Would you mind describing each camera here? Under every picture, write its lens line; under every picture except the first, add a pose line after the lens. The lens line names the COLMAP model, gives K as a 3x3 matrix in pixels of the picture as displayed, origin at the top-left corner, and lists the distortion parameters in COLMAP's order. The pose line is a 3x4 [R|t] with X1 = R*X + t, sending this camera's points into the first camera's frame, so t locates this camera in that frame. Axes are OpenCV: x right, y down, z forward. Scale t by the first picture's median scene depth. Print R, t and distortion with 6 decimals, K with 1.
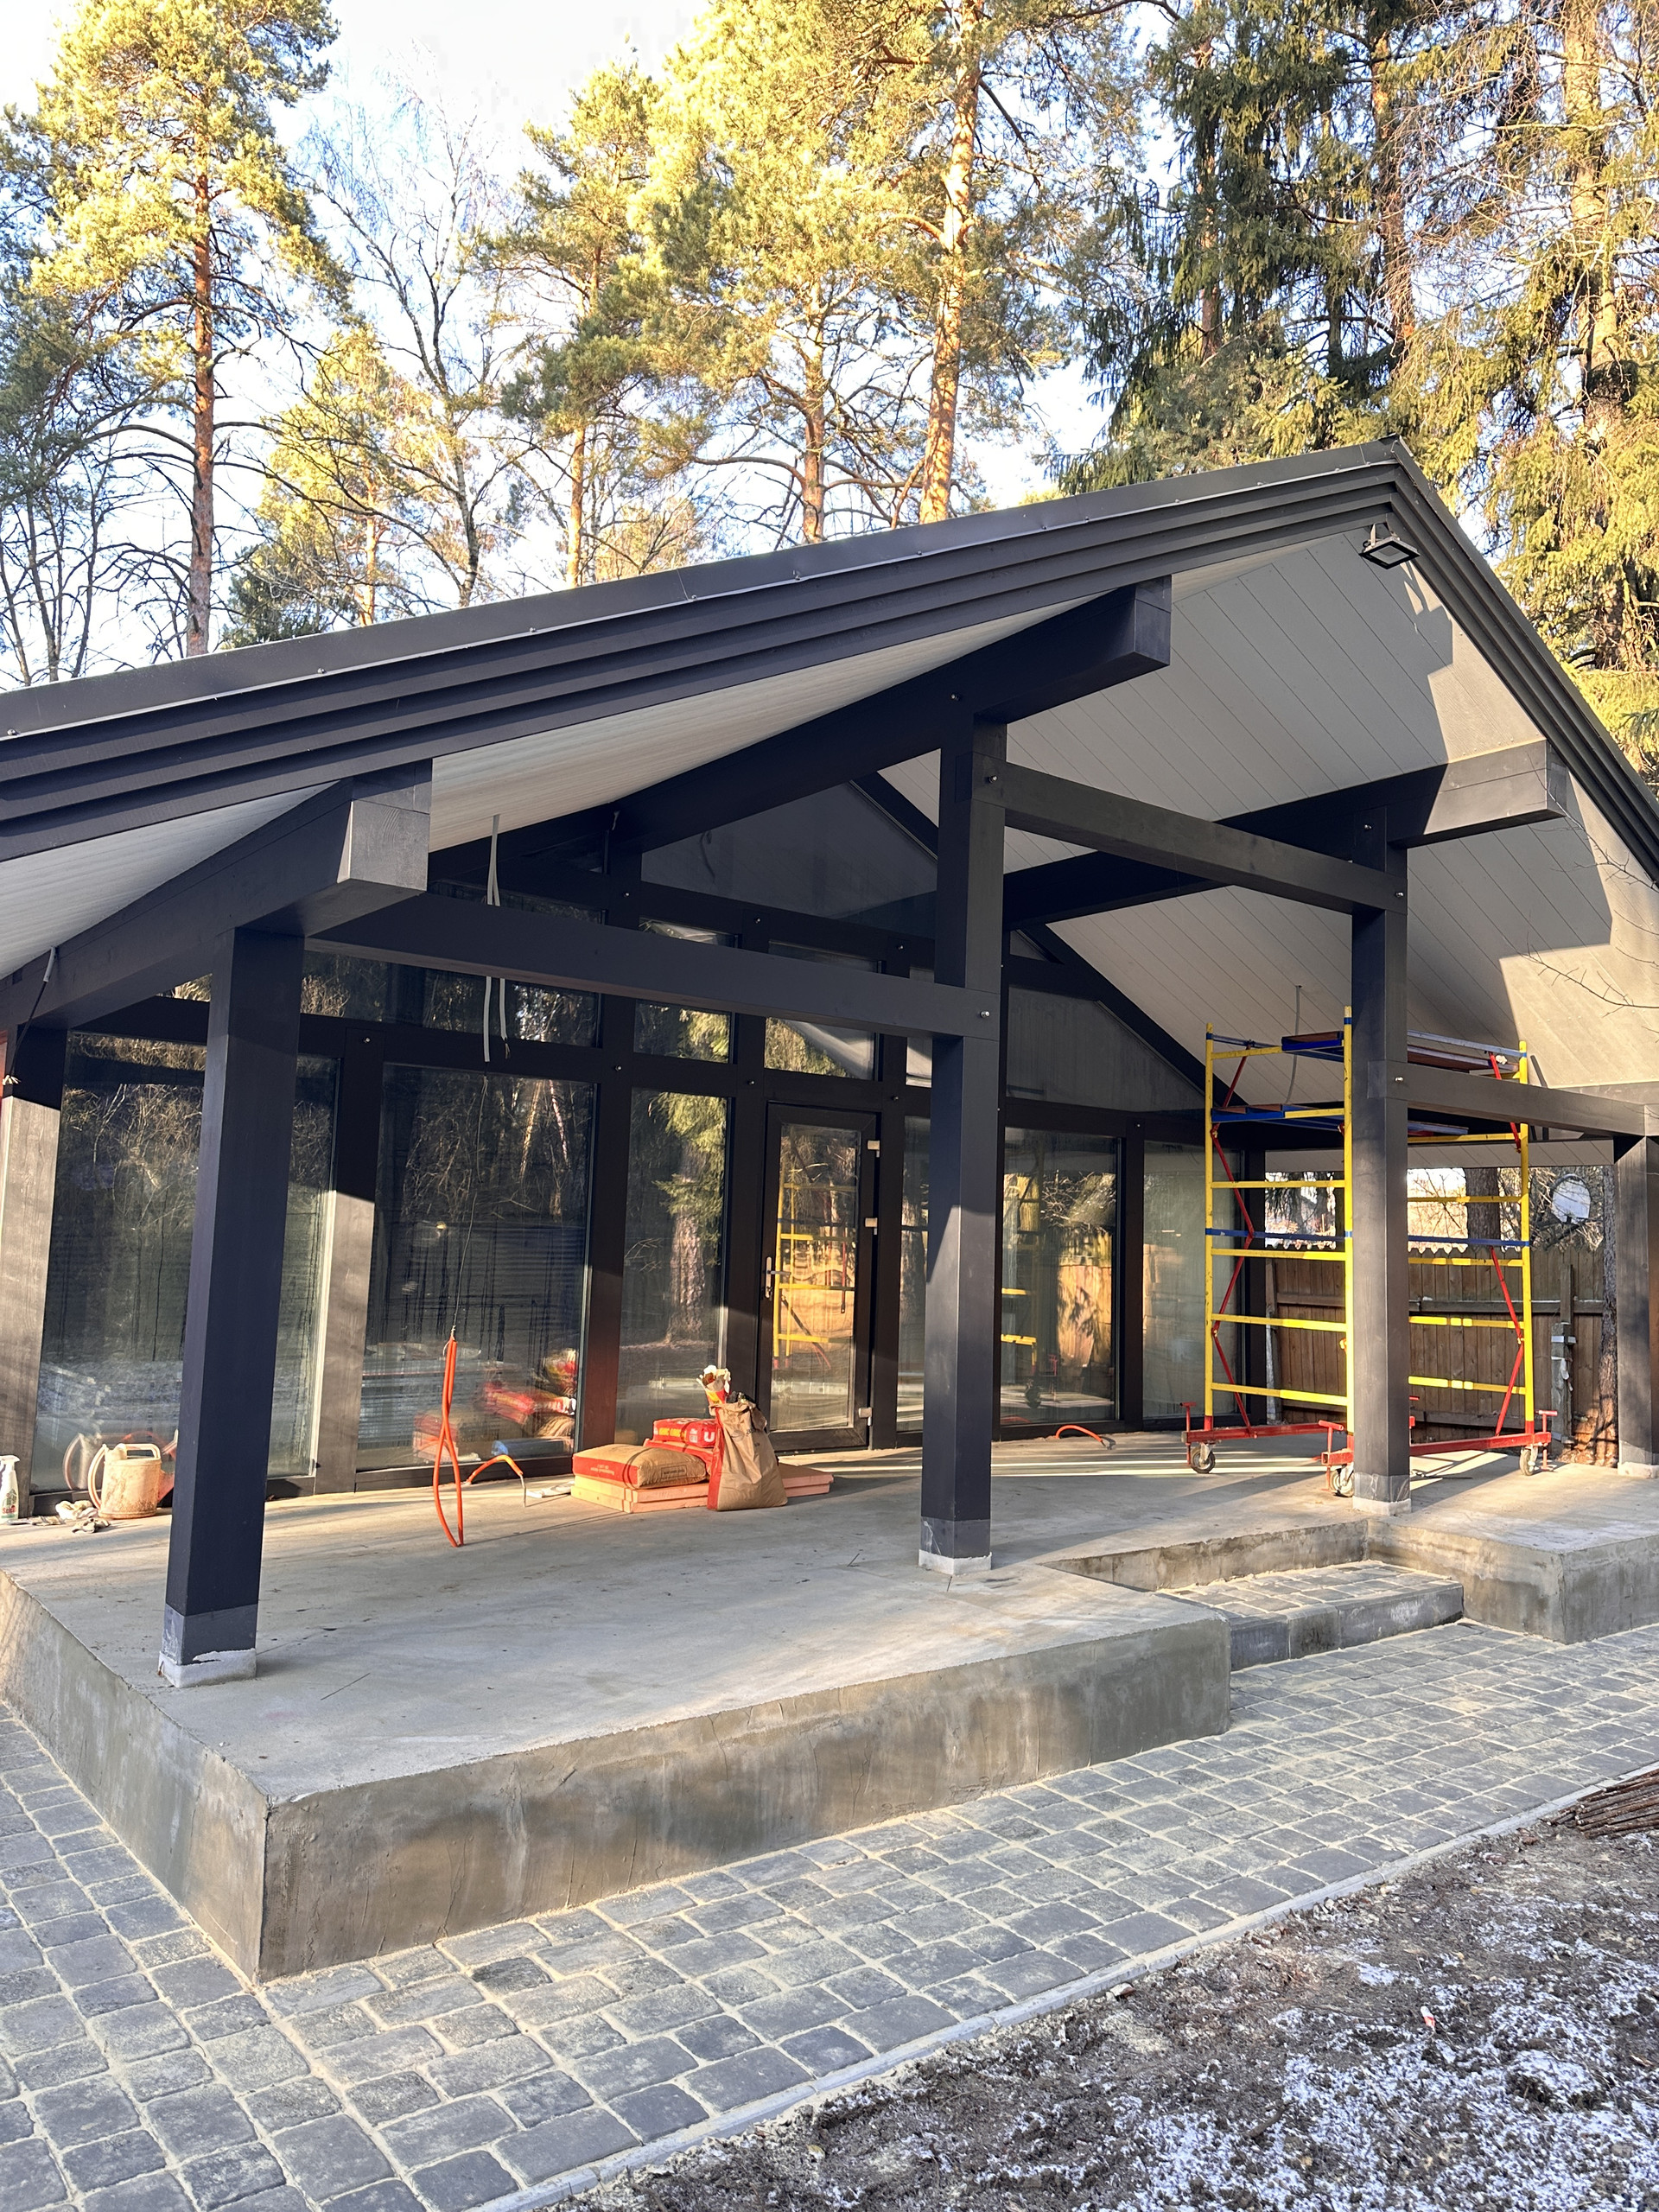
lens RADIAL K [[1551.0, 0, 829.5], [0, 1551.0, 1106.0], [0, 0, 1]] dist [-0.006666, -0.002753]
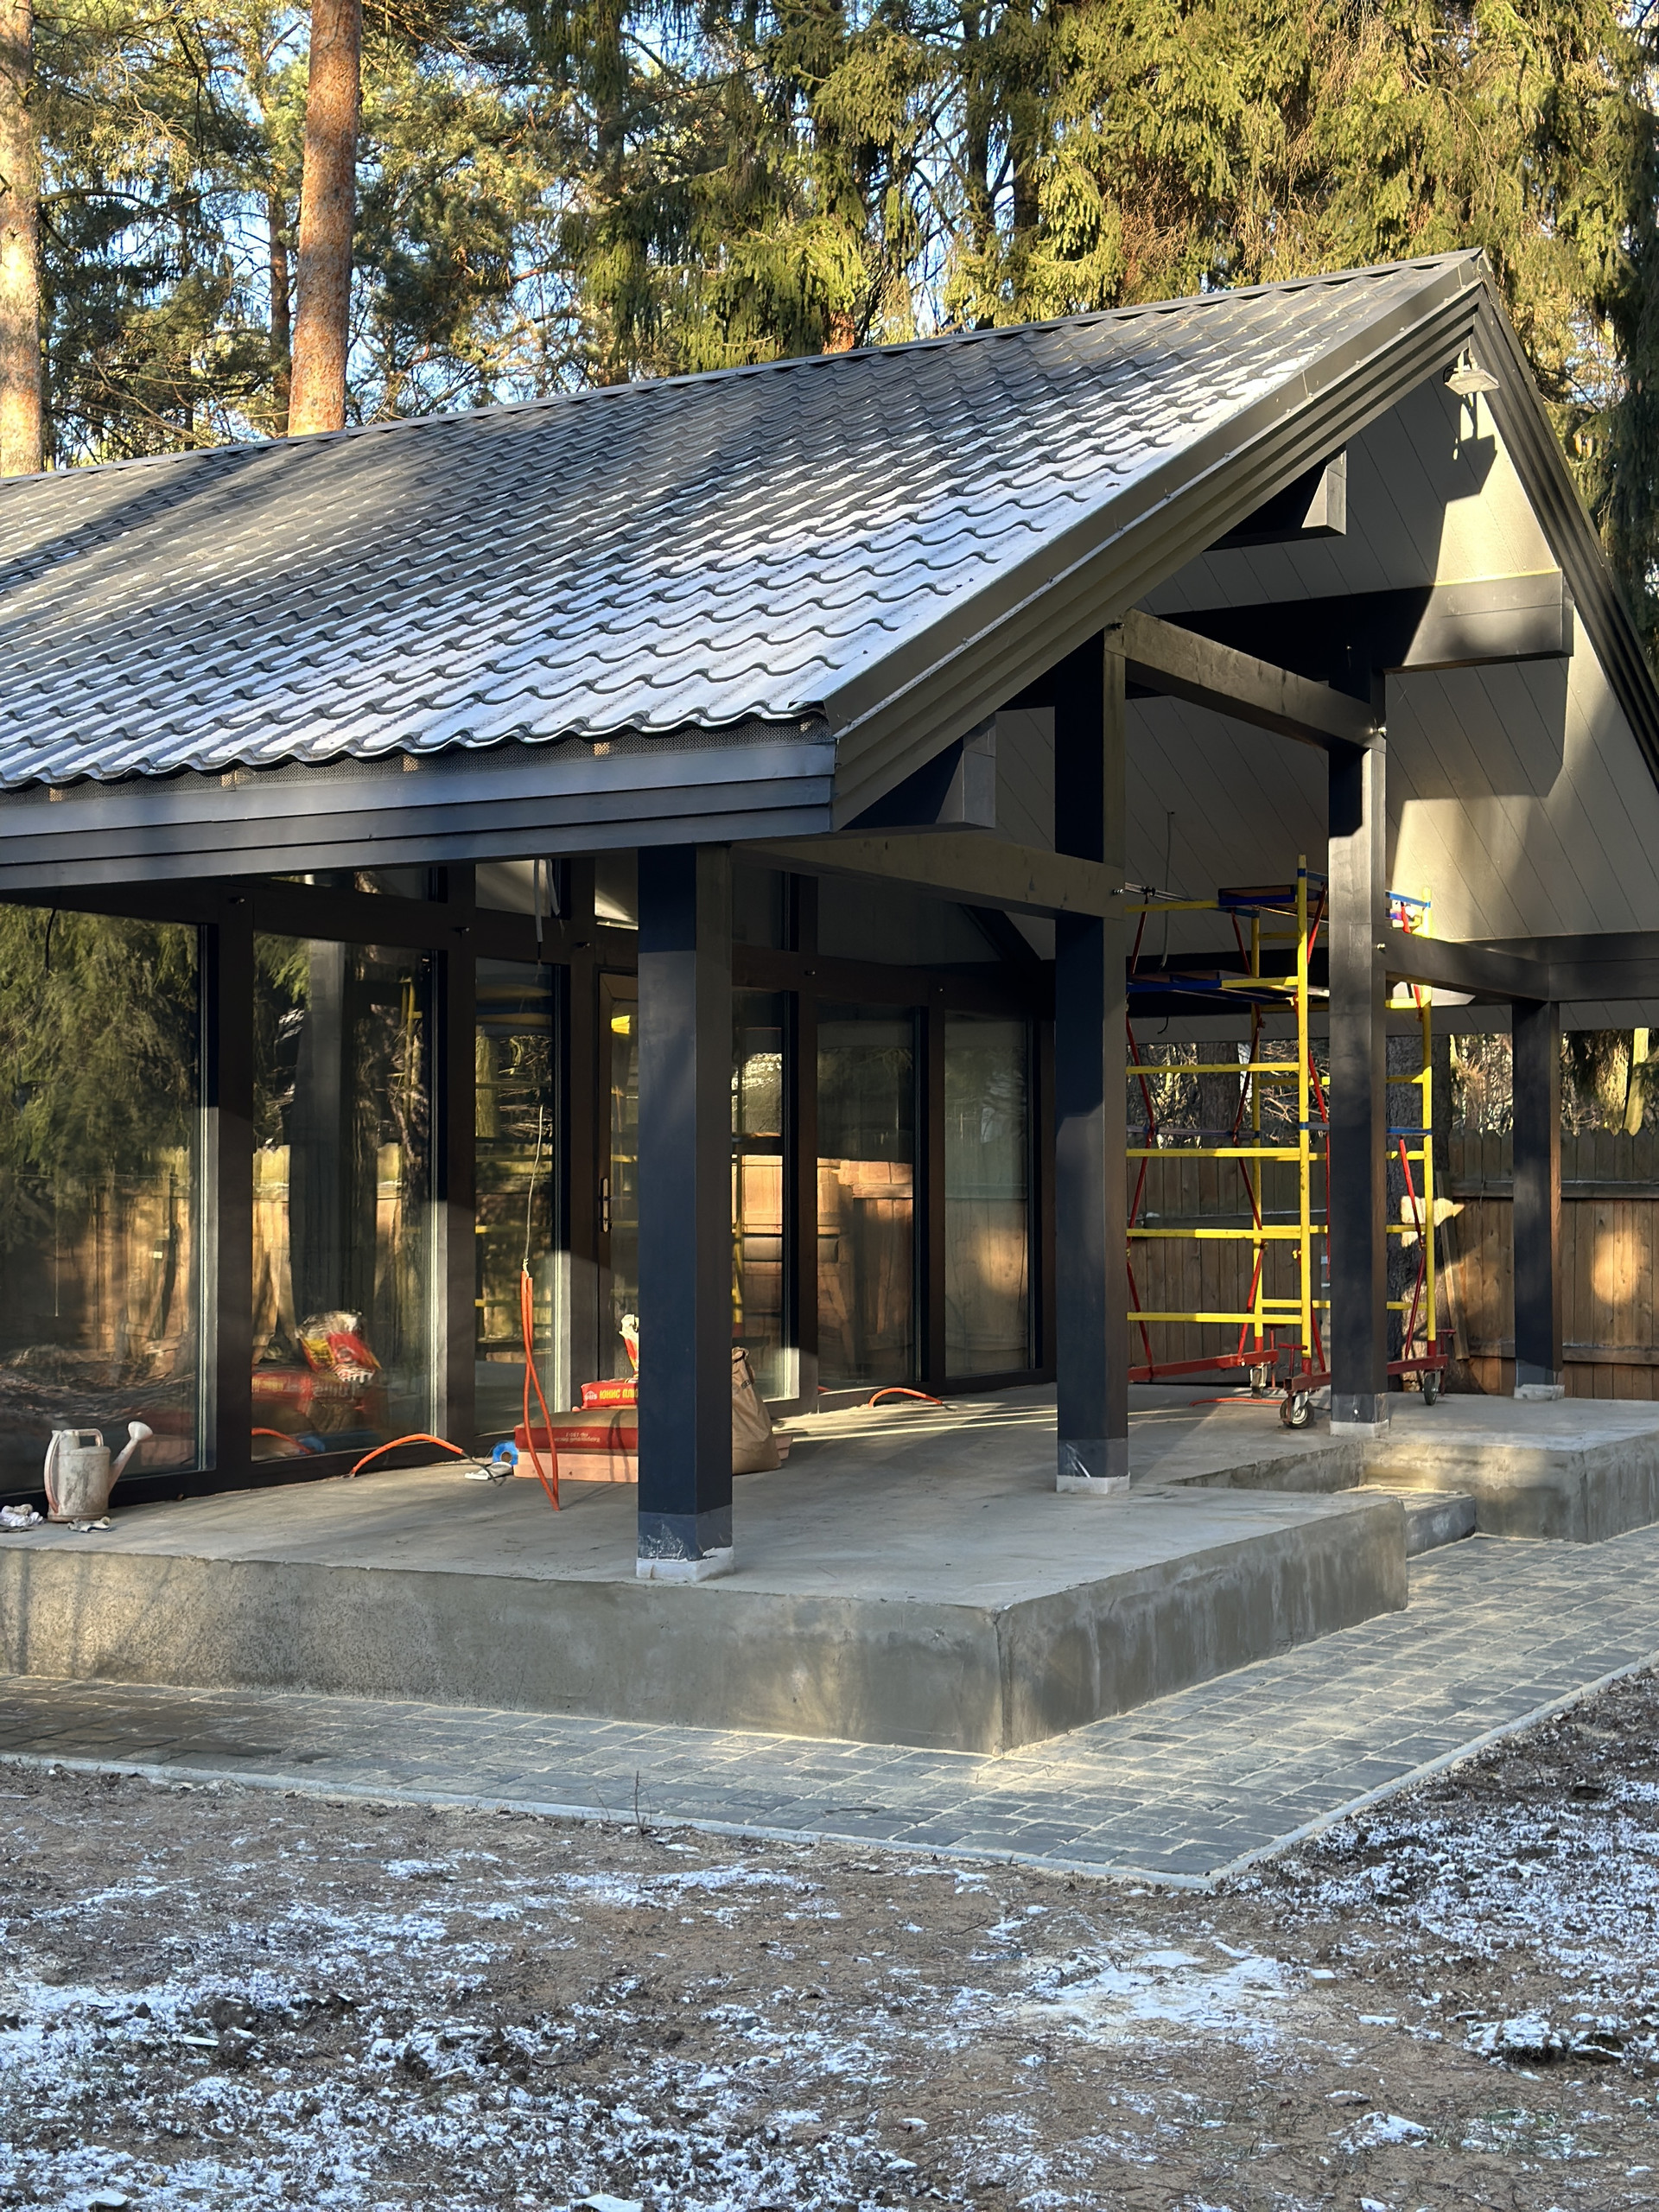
lens RADIAL K [[3085.2, 0, 863.8], [0, 3085.2, 1112.1], [0, 0, 1]] dist [0.237075, -0.645343]
pose [[0.921095, -0.023495, 0.388628, -0.637560], [-0.005048, 0.997373, 0.072264, -0.053400], [-0.389305, -0.068524, 0.918557, -0.548546]]
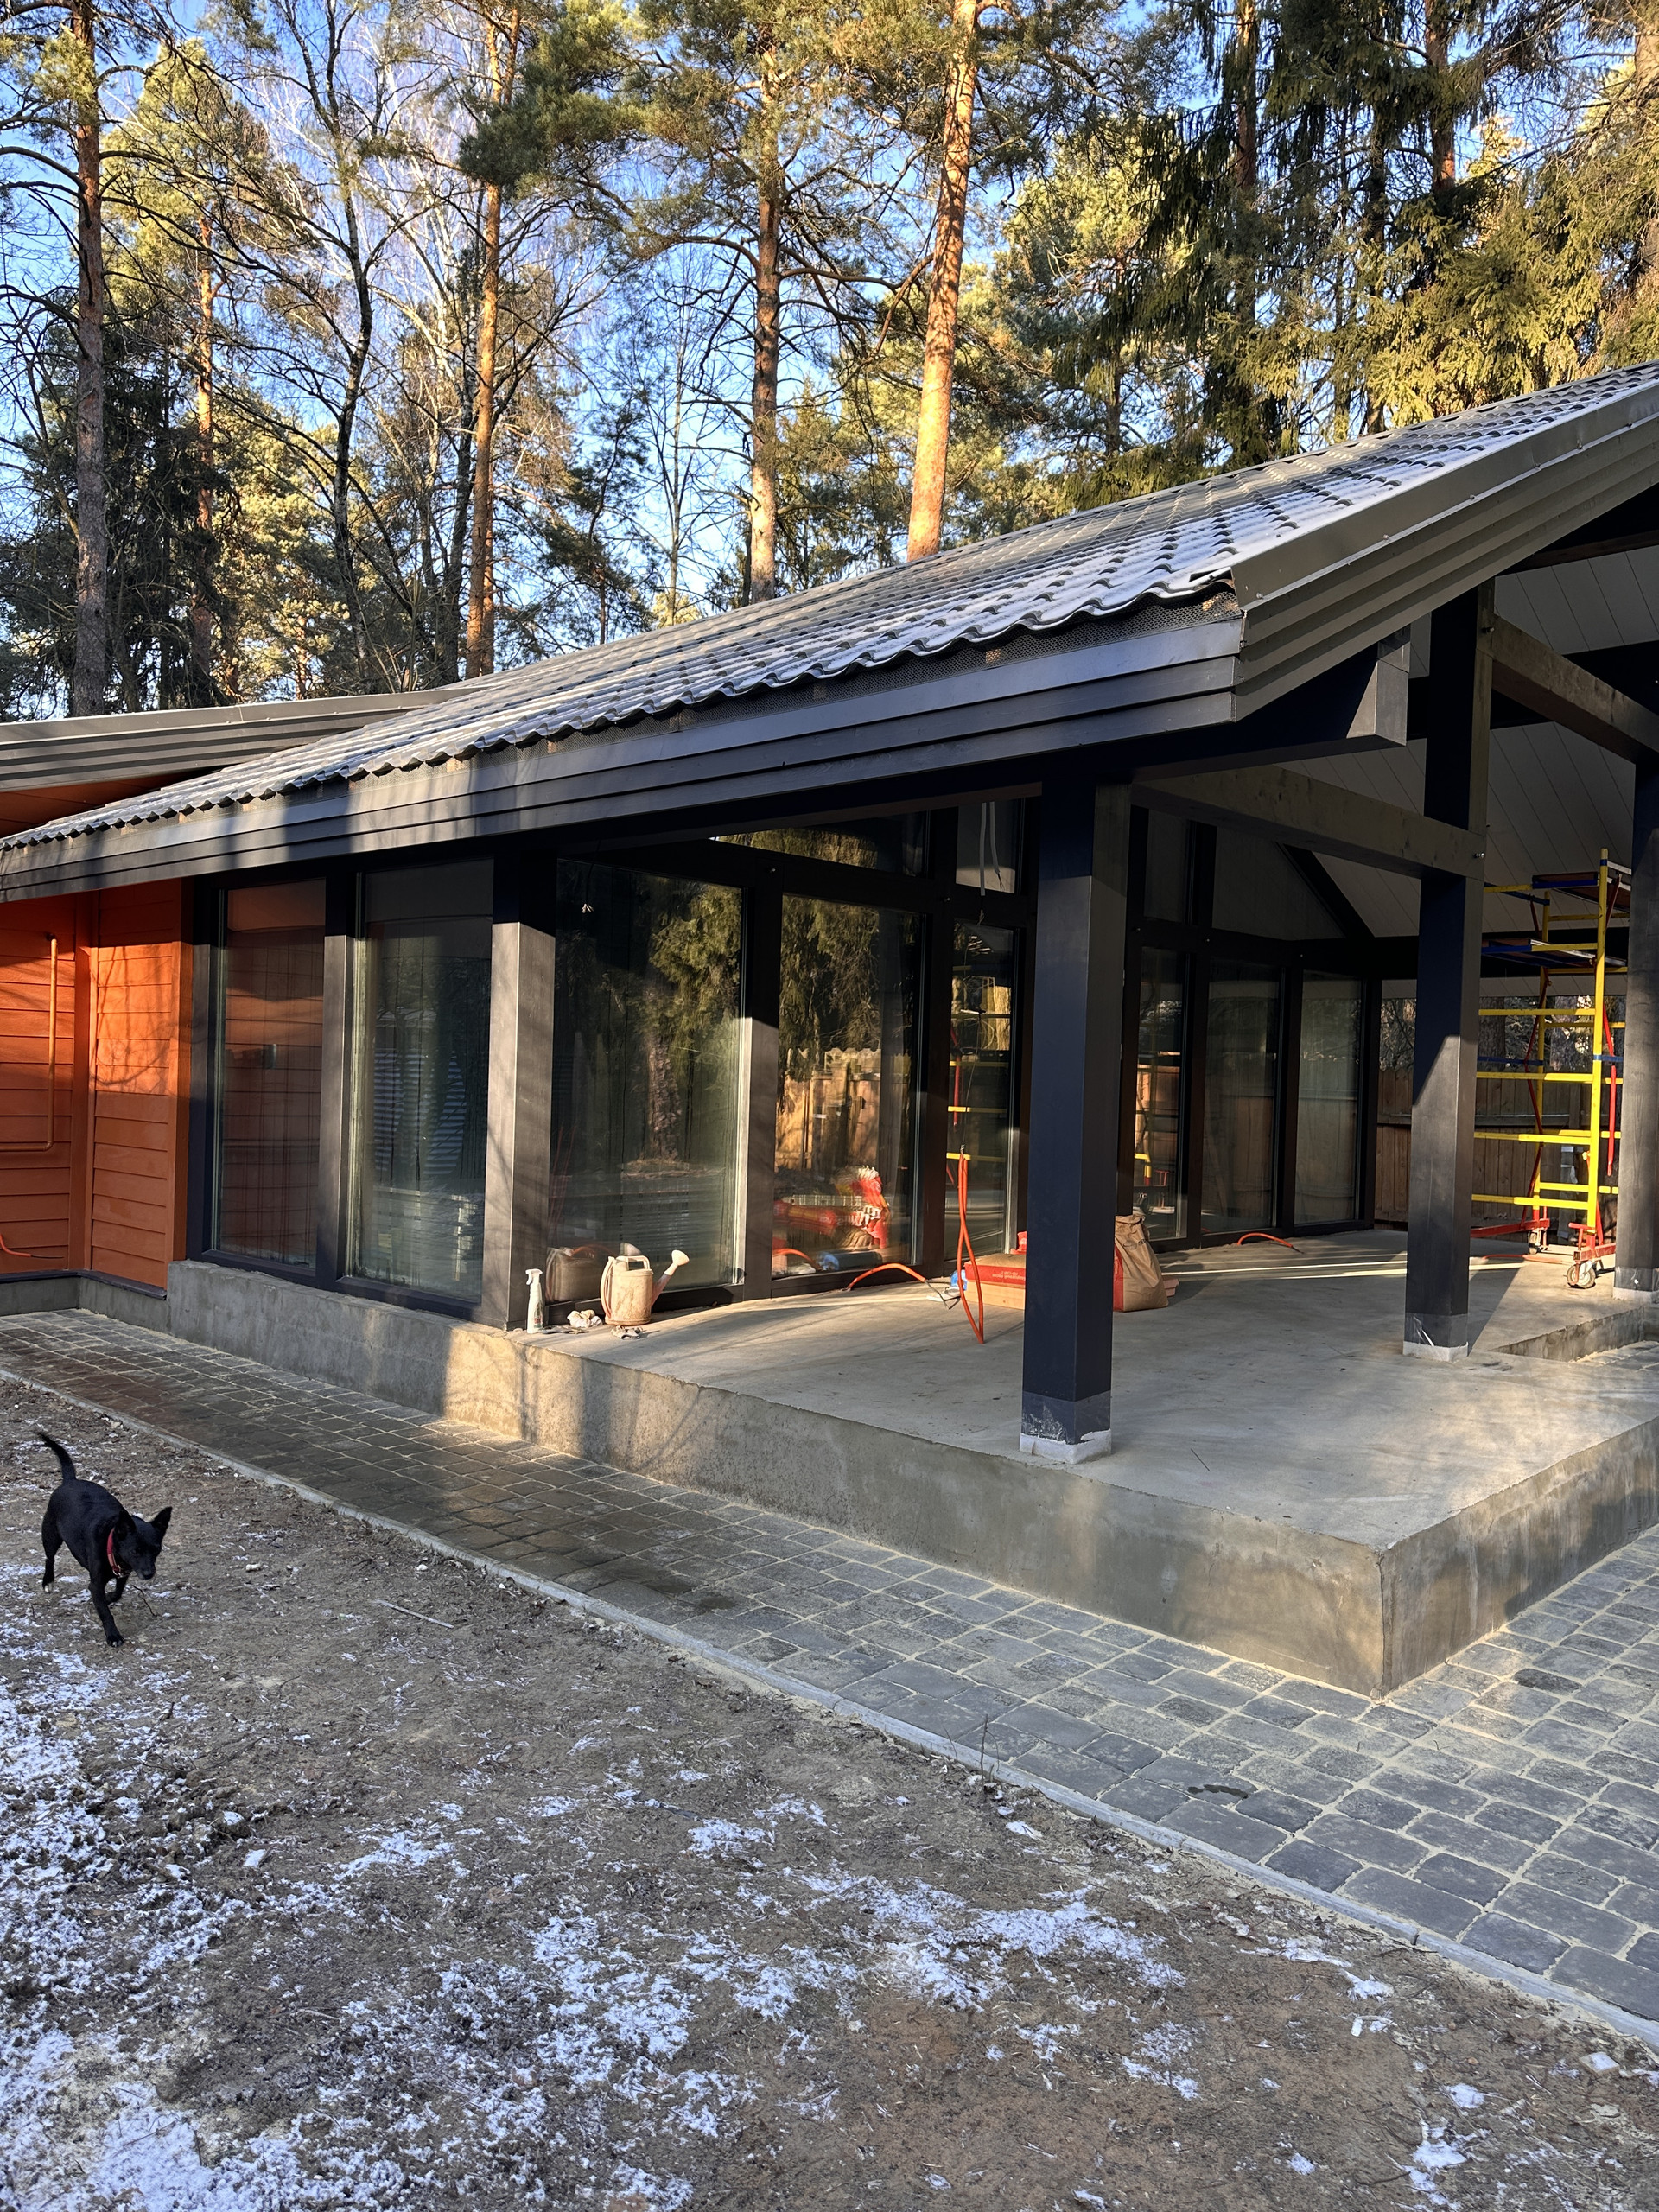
lens RADIAL K [[1535.5, 0, 822.7], [0, 1535.5, 1079.0], [0, 0, 1]] dist [0.084796, -0.097828]
pose [[0.990540, -0.000604, 0.137226, -0.424806], [-0.013425, 0.994767, 0.101283, -0.008272], [-0.136569, -0.102167, 0.985348, -0.032057]]
